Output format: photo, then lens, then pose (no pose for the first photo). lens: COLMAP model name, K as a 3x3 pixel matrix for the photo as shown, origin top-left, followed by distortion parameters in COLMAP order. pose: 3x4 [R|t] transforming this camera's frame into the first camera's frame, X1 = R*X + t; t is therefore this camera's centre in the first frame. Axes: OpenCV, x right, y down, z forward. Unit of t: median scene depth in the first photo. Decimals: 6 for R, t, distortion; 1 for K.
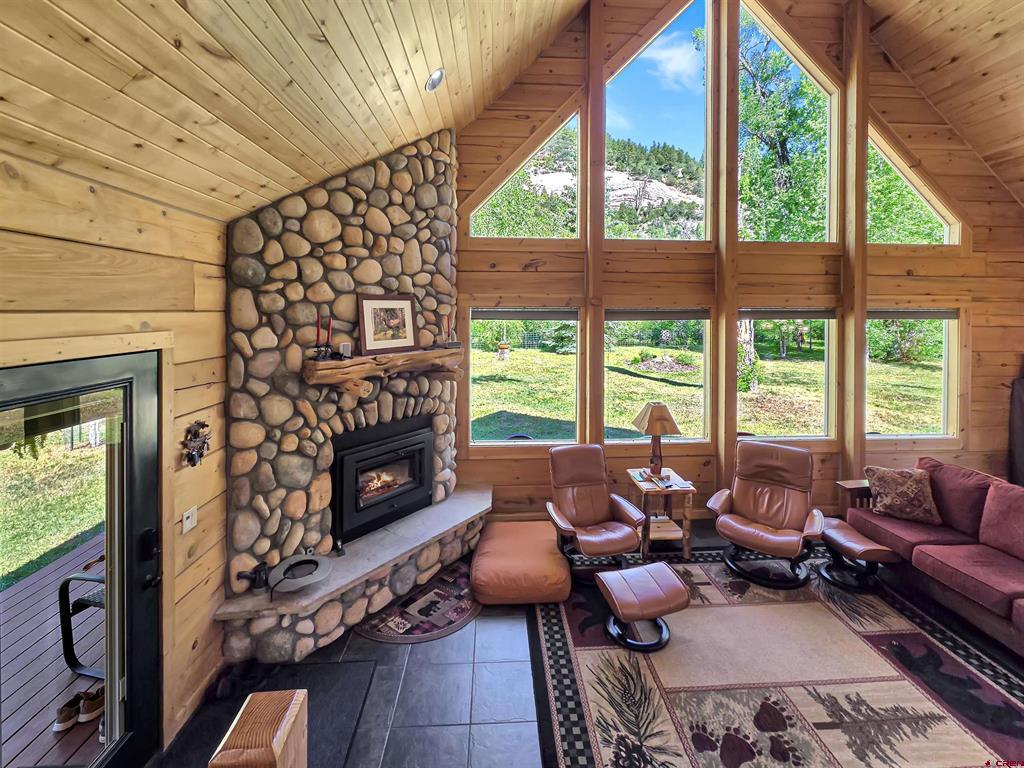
lens RADIAL K [[458.0, 0, 528.4], [0, 458.0, 318.9], [0, 0, 1]] dist [0.001675, 0.000365]
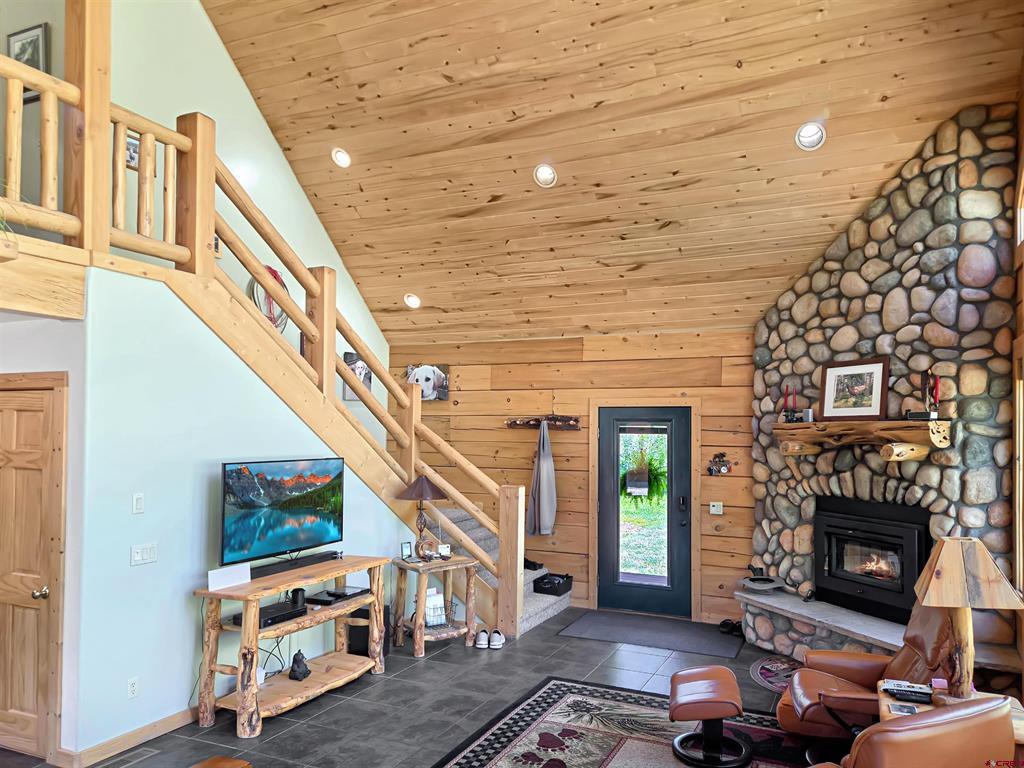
lens RADIAL K [[696.6, 0, 553.6], [0, 696.6, 416.2], [0, 0, 1]] dist [0.039147, -0.002763]
pose [[-0.462879, -0.022260, -0.886142, 1.357688], [-0.023802, 0.999636, -0.012678, 0.103601], [0.886102, 0.015224, -0.463240, 1.217861]]
